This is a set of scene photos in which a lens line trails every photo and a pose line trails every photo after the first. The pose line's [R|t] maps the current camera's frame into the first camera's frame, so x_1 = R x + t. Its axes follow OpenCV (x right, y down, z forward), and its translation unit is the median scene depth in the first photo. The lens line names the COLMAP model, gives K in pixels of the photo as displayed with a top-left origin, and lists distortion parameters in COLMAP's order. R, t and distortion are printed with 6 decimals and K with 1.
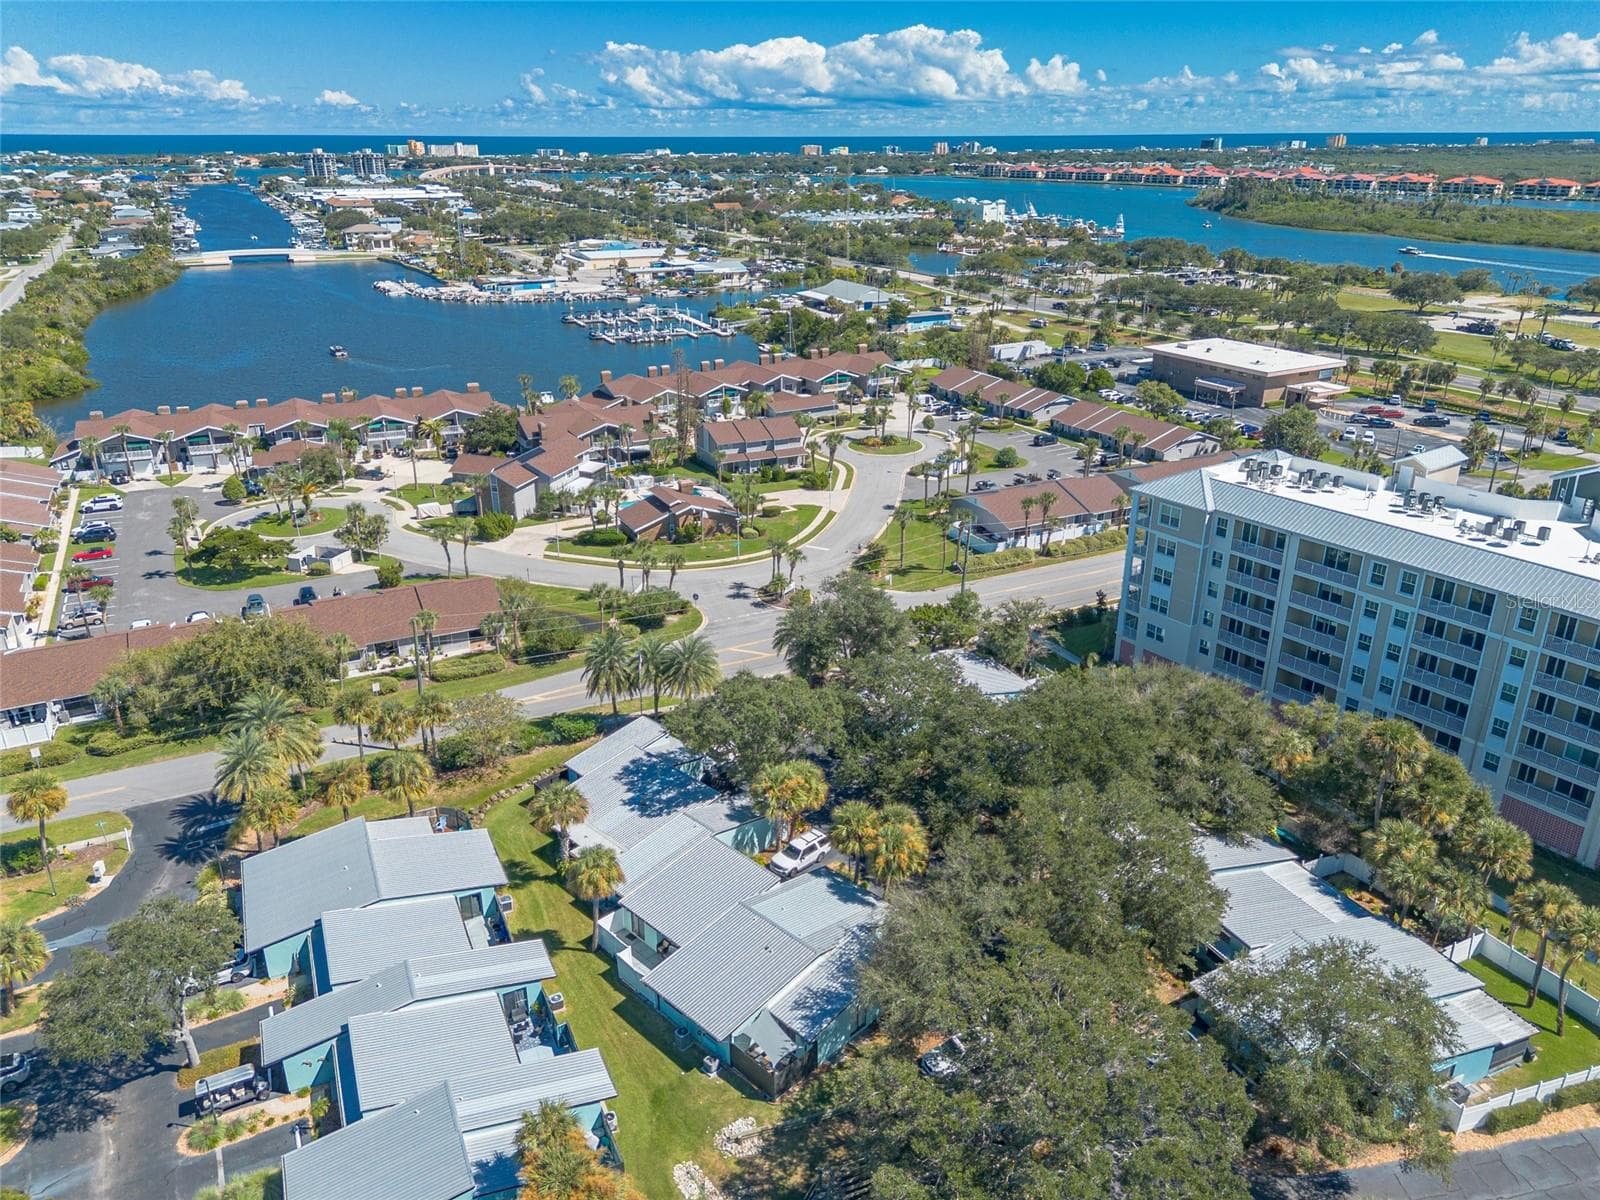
lens RADIAL K [[1128.4, 0, 800.1], [0, 1128.4, 618.9], [0, 0, 1]] dist [0.077831, -0.075110]
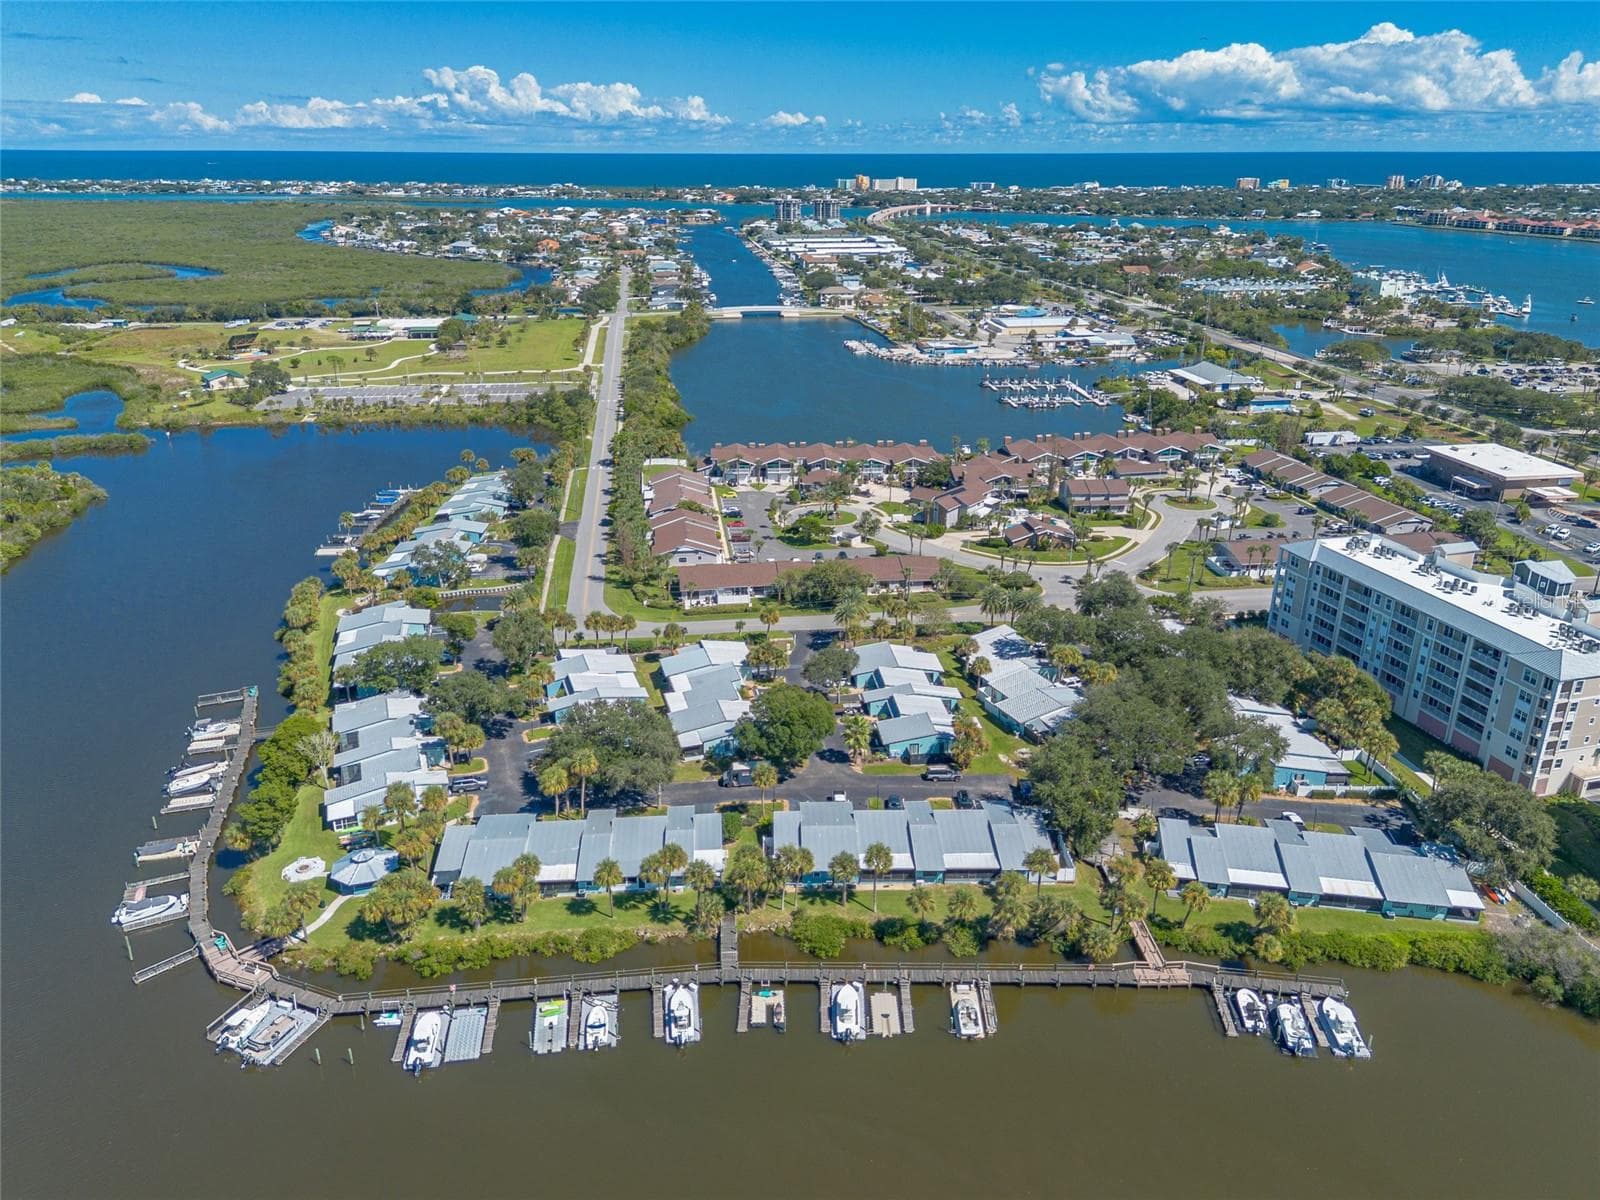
lens RADIAL K [[1135.4, 0, 802.8], [0, 1135.4, 616.3], [0, 0, 1]] dist [0.080769, -0.085394]
pose [[0.941579, 0.129550, -0.310878, 0.096006], [-0.134916, 0.990848, 0.004278, 0.063724], [0.308587, 0.037914, 0.950440, -0.668454]]
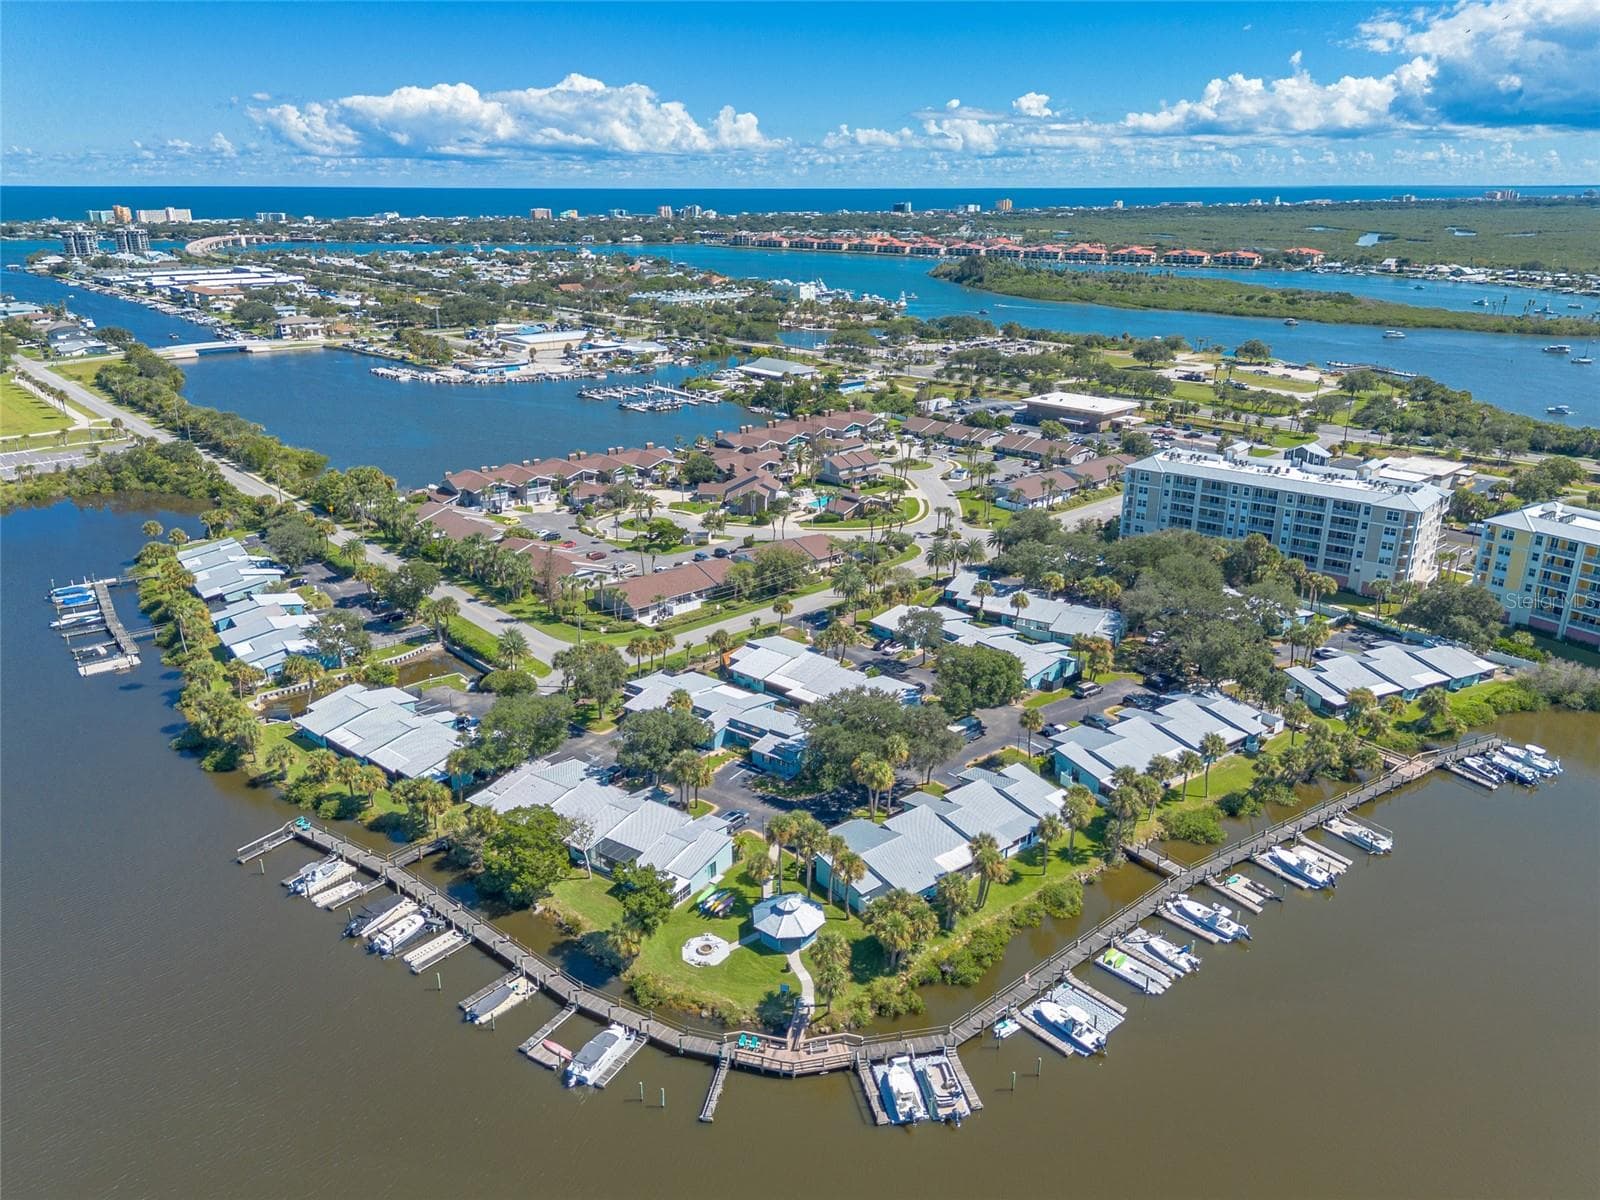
lens RADIAL K [[1128.4, 0, 800.1], [0, 1128.4, 618.9], [0, 0, 1]] dist [0.077831, -0.075110]
pose [[0.968462, -0.088452, 0.232934, -0.574909], [0.097612, 0.994828, -0.028075, 0.121730], [-0.229246, 0.049927, 0.972087, -0.680126]]
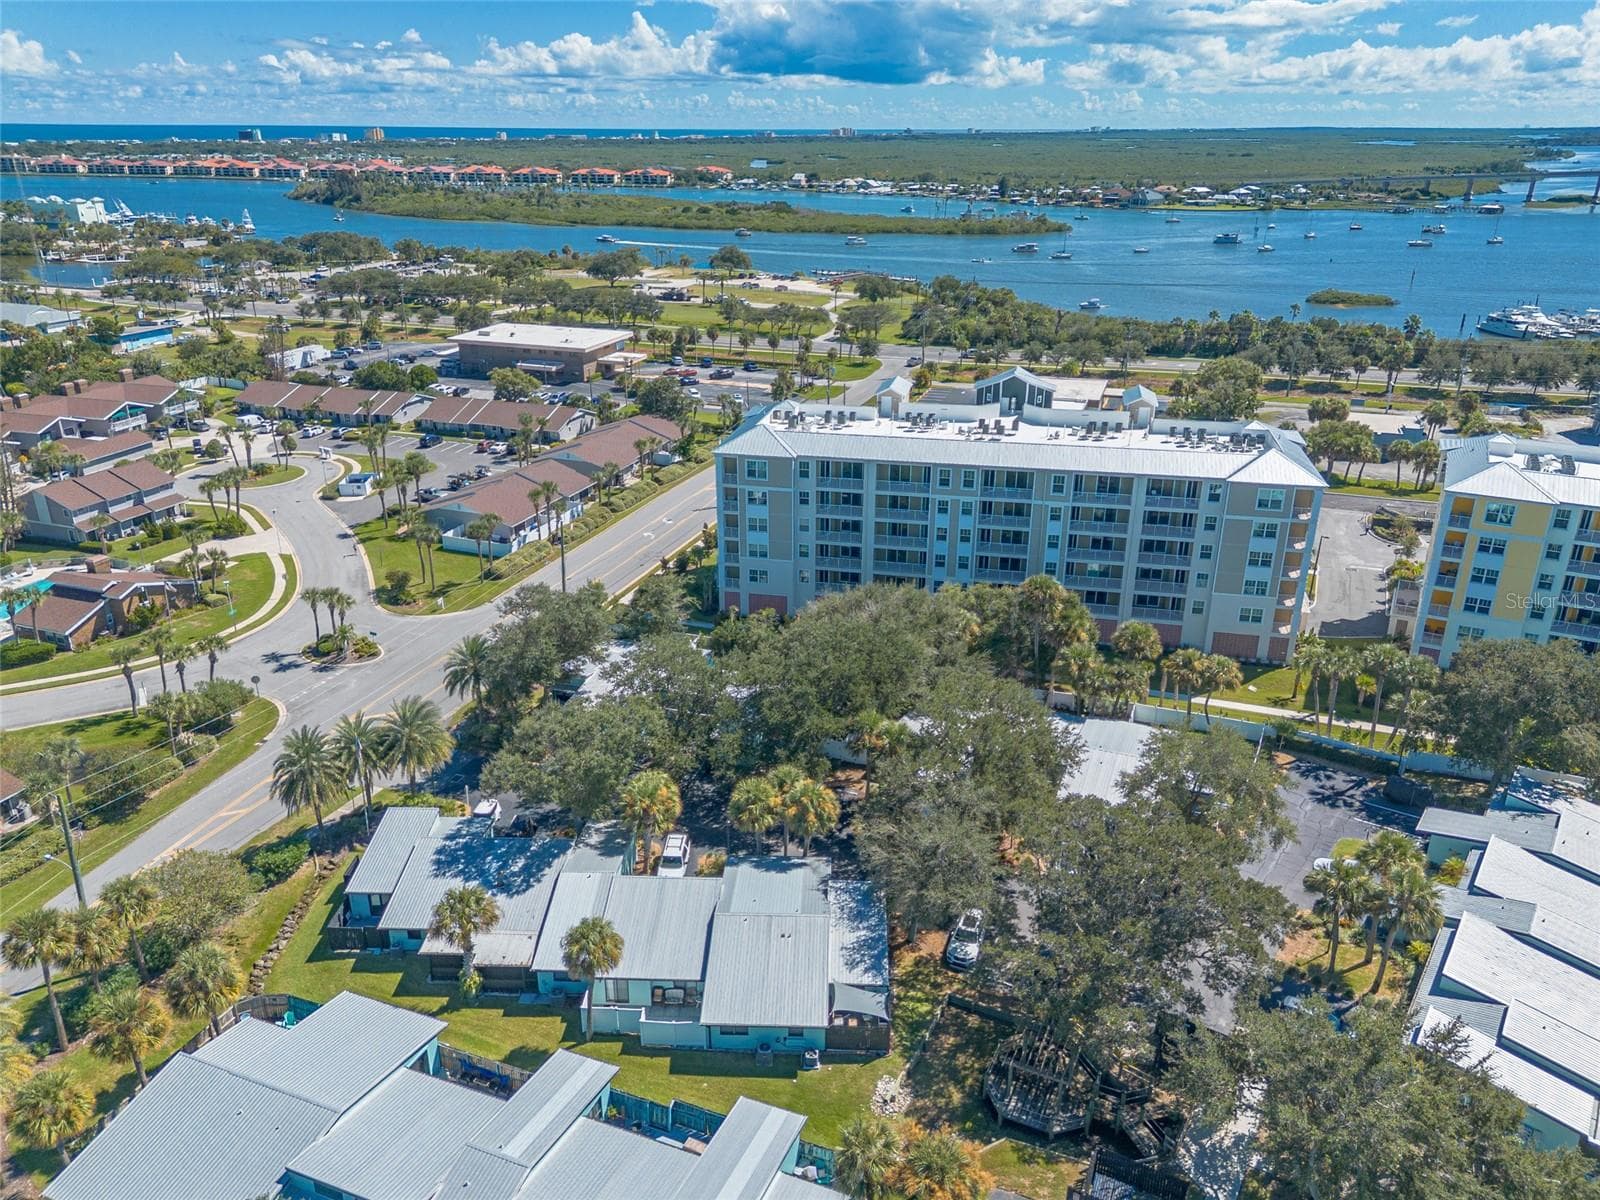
lens RADIAL K [[1136.7, 0, 799.2], [0, 1136.7, 621.2], [0, 0, 1]] dist [0.079165, -0.075513]
pose [[0.735616, -0.267076, 0.622527, -0.229103], [0.264311, 0.959318, 0.099240, -0.028593], [-0.623706, 0.091538, 0.776280, 0.075203]]
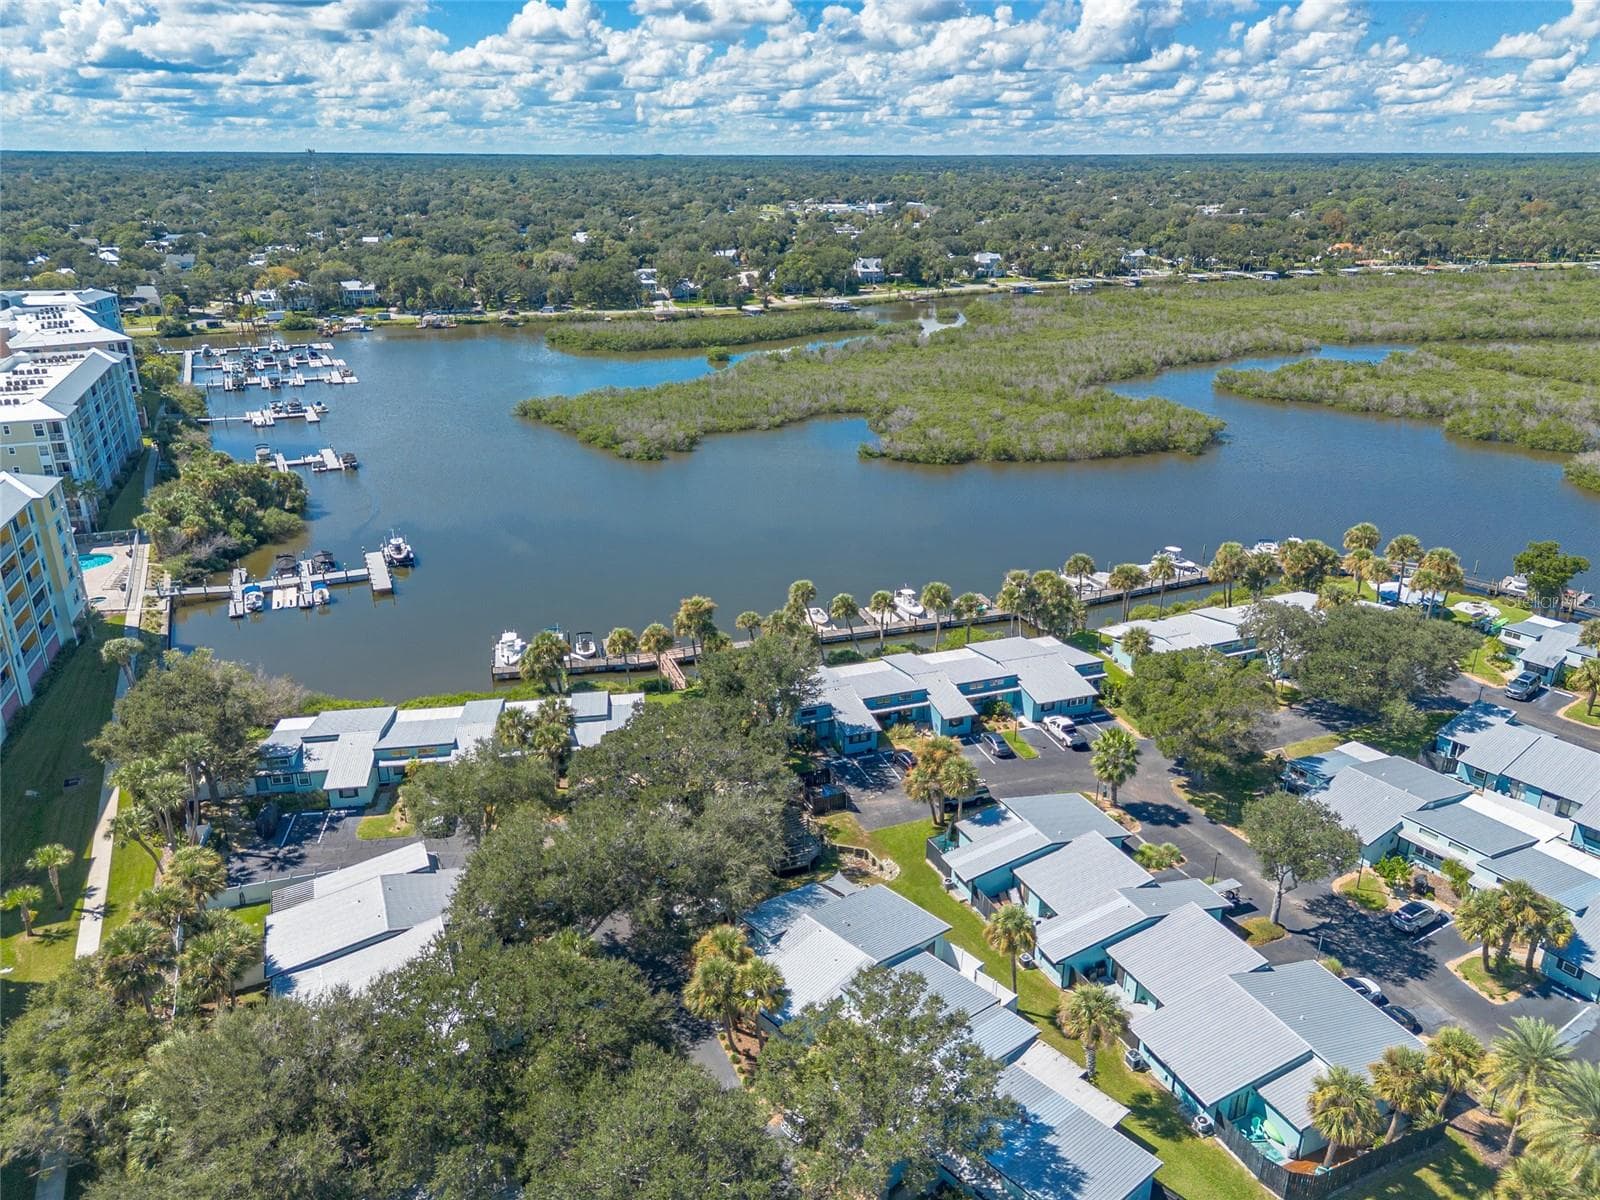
lens RADIAL K [[1109.8, 0, 800.3], [0, 1109.8, 633.4], [0, 0, 1]] dist [0.071327, -0.068009]
pose [[-0.999698, -0.010077, 0.022393, -0.000391], [0.009213, 0.691394, 0.722419, -0.304004], [-0.022763, 0.722407, -0.691093, 0.636290]]
